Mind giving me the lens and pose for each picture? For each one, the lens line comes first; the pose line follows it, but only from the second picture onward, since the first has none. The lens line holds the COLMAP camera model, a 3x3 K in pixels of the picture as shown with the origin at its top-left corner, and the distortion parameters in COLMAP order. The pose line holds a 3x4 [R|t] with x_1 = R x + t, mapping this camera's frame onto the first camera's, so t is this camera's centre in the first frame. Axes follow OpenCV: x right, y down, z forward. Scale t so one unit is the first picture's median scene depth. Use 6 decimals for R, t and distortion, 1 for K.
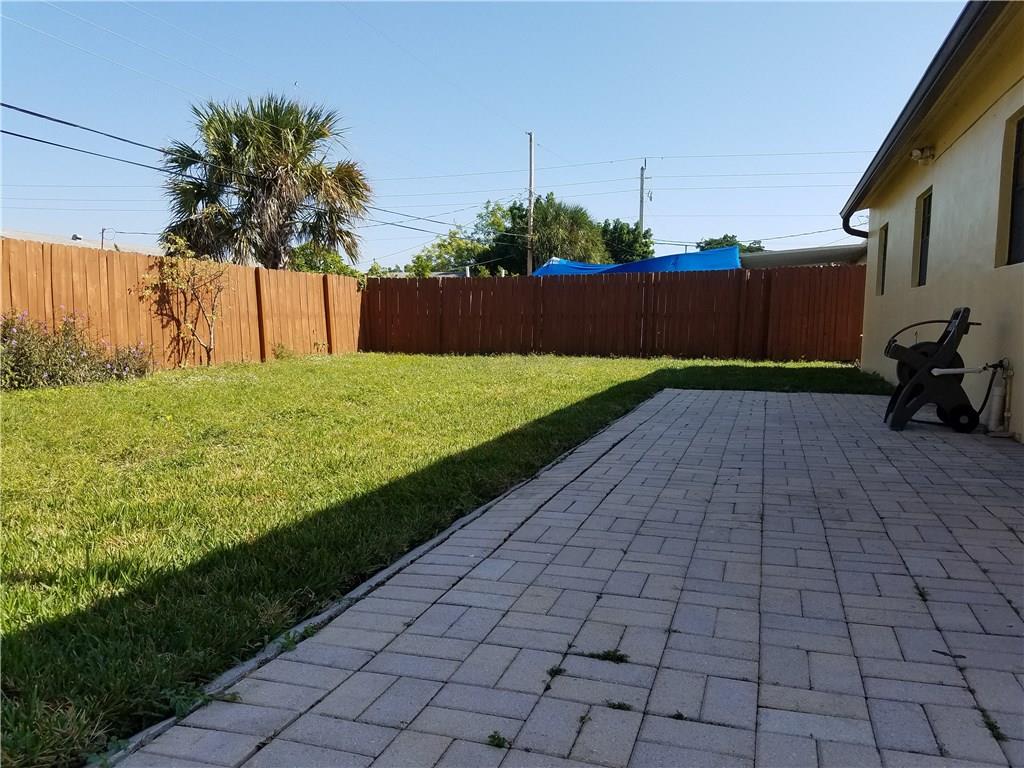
lens RADIAL K [[782.6, 0, 497.1], [0, 782.6, 409.6], [0, 0, 1]] dist [0.128155, -0.189154]
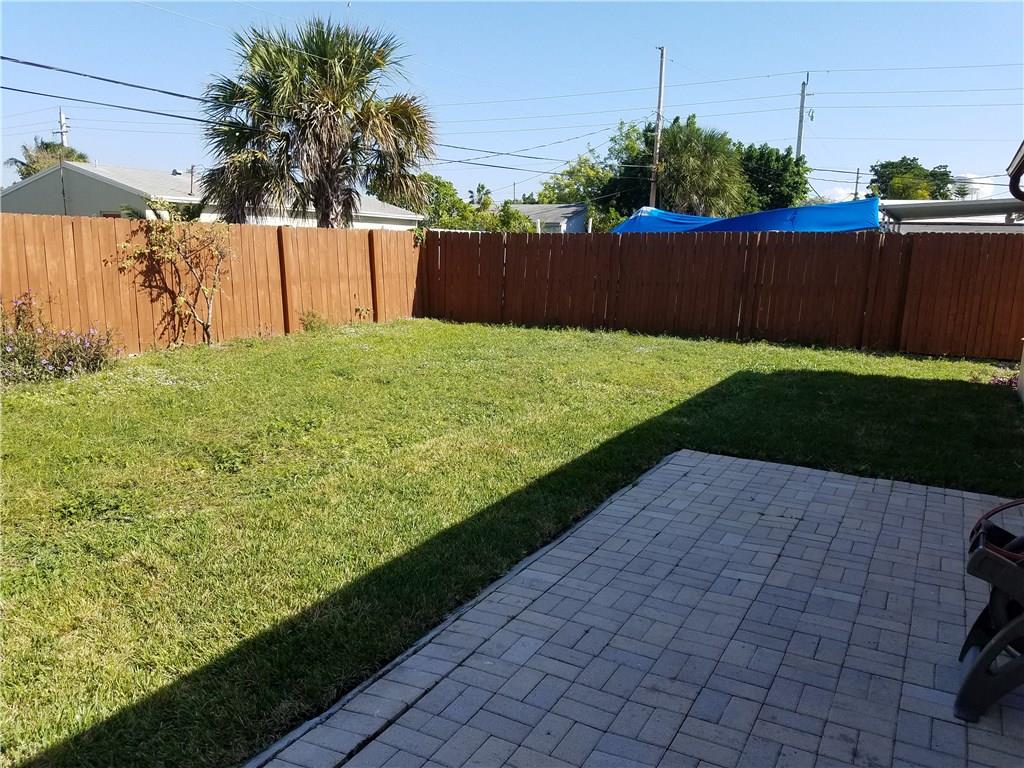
lens RADIAL K [[782.6, 0, 502.6], [0, 782.6, 402.5], [0, 0, 1]] dist [0.128155, -0.189154]
pose [[0.983550, 0.053746, -0.172452, 0.113043], [-0.038572, 0.995179, 0.090170, -0.081904], [0.176467, -0.082035, 0.980882, 0.184495]]
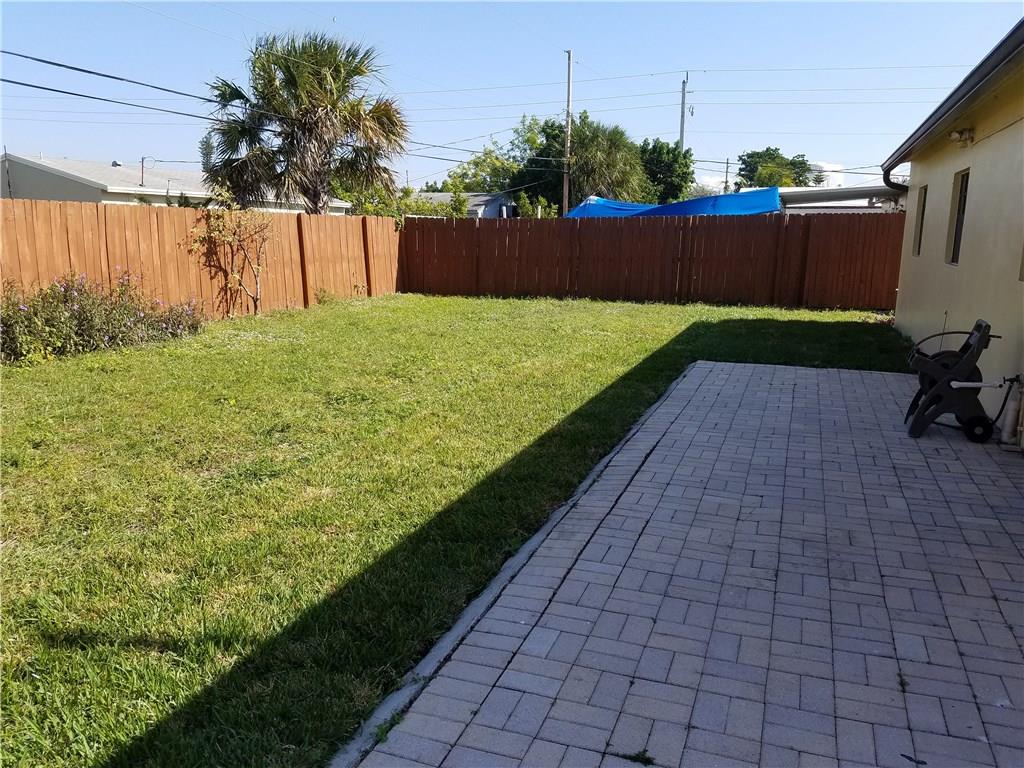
lens RADIAL K [[782.6, 0, 507.3], [0, 782.6, 388.6], [0, 0, 1]] dist [0.128155, -0.189154]
pose [[0.999546, 0.011750, -0.027755, -0.004950], [-0.009368, 0.996383, 0.084463, -0.049091], [0.028648, -0.084165, 0.996040, -0.027174]]
